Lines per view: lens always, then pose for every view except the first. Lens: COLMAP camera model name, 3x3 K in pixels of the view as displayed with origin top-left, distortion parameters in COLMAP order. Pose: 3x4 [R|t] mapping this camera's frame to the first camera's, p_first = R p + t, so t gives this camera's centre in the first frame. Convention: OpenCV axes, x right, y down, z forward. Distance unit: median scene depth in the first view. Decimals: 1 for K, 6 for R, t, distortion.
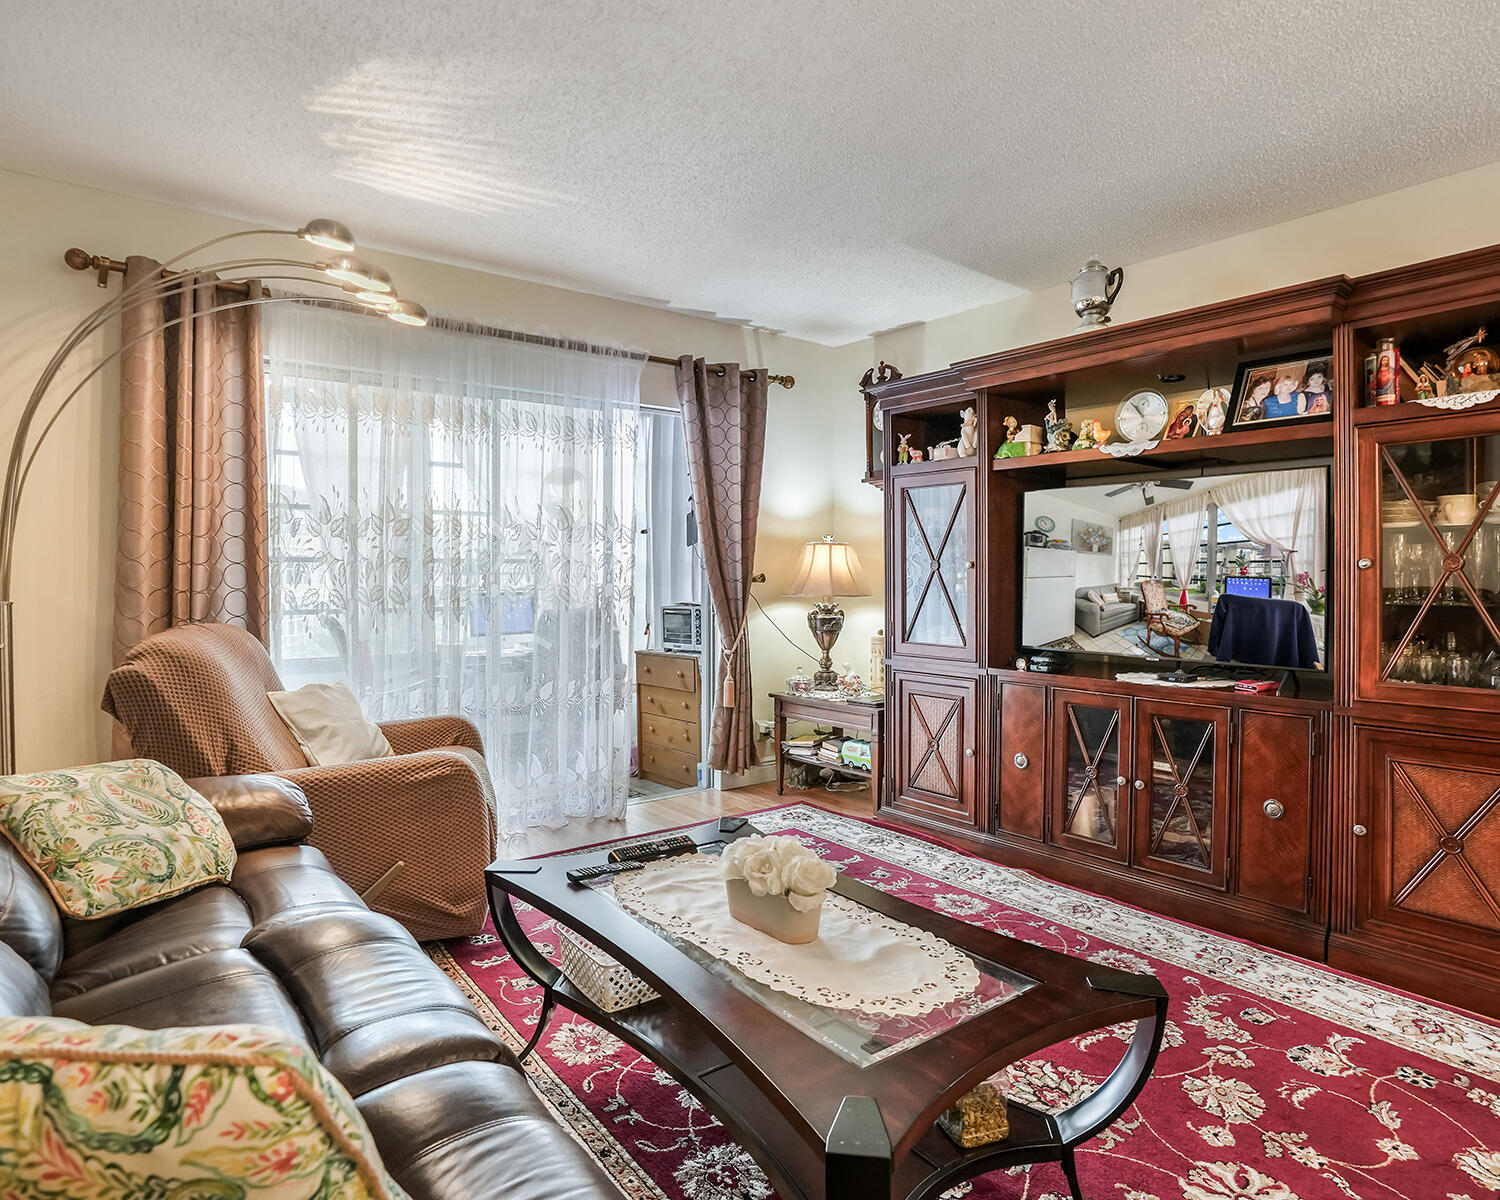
lens RADIAL K [[861.9, 0, 745.9], [0, 861.9, 584.1], [0, 0, 1]] dist [-0.056102, 0.021157]
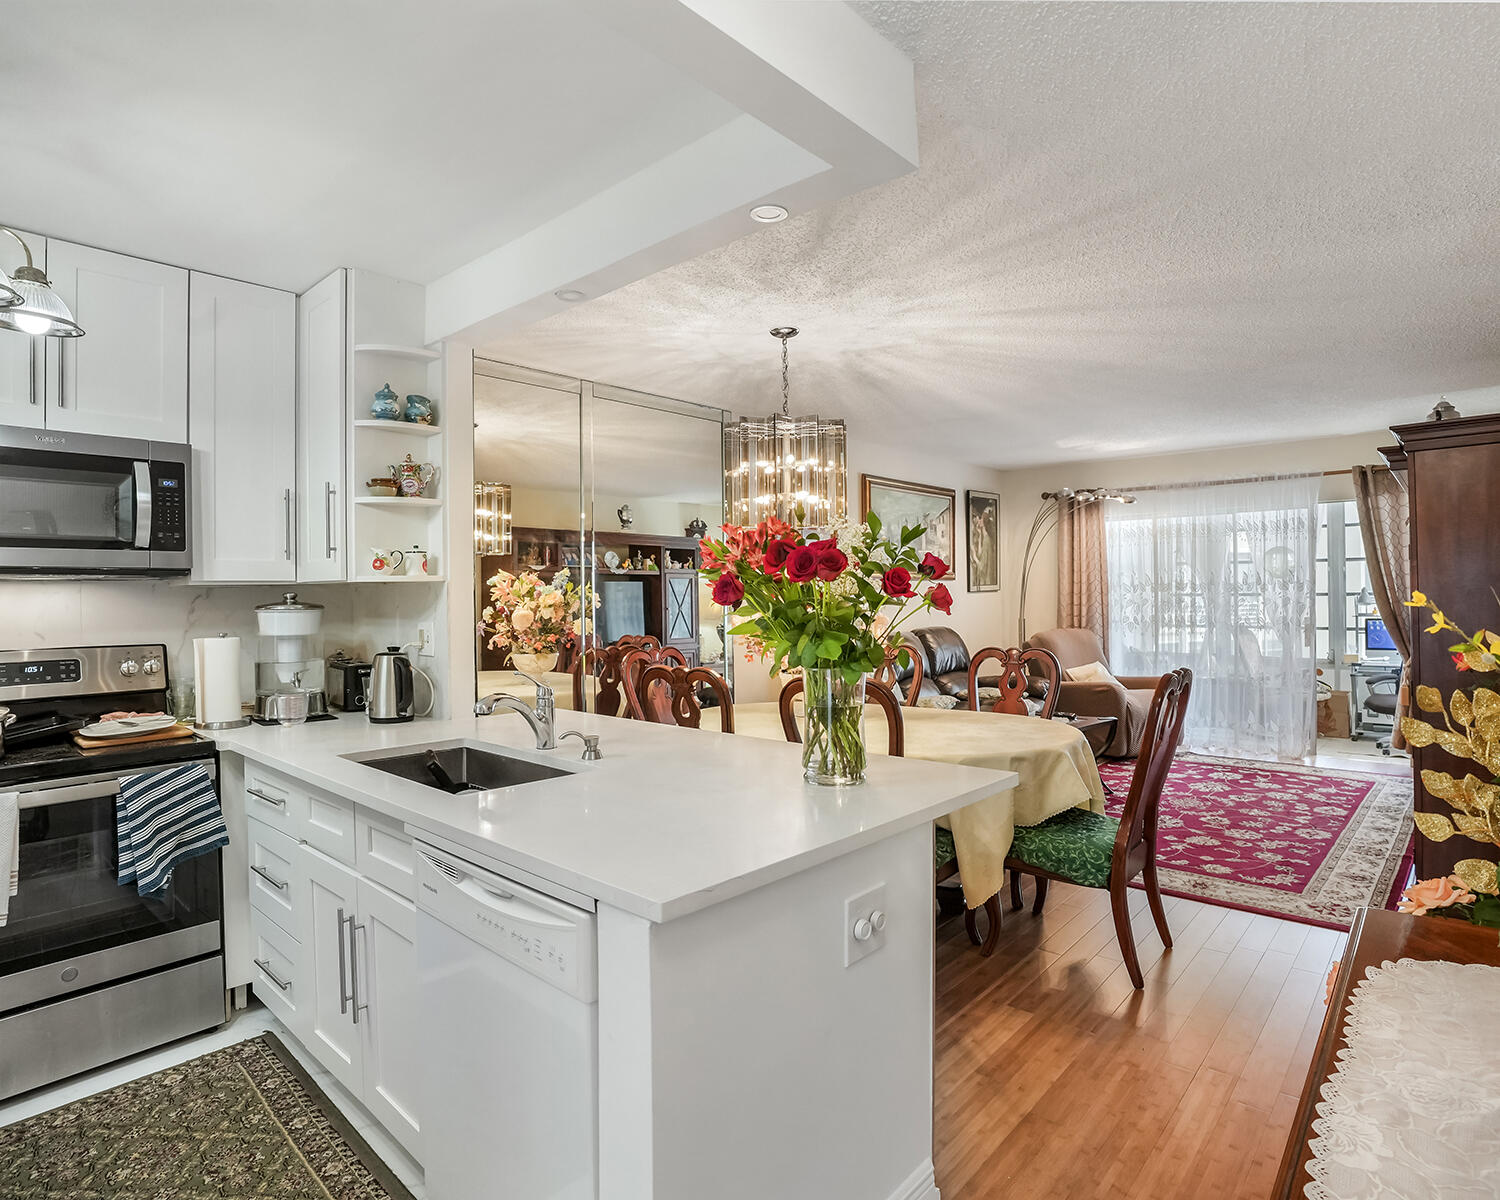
lens RADIAL K [[861.9, 0, 745.9], [0, 861.9, 584.1], [0, 0, 1]] dist [-0.056102, 0.021157]
pose [[0.181391, -0.007510, -0.983382, 1.688066], [0.002745, 0.999971, -0.007131, -0.070826], [0.983407, -0.001406, 0.181406, -0.455984]]
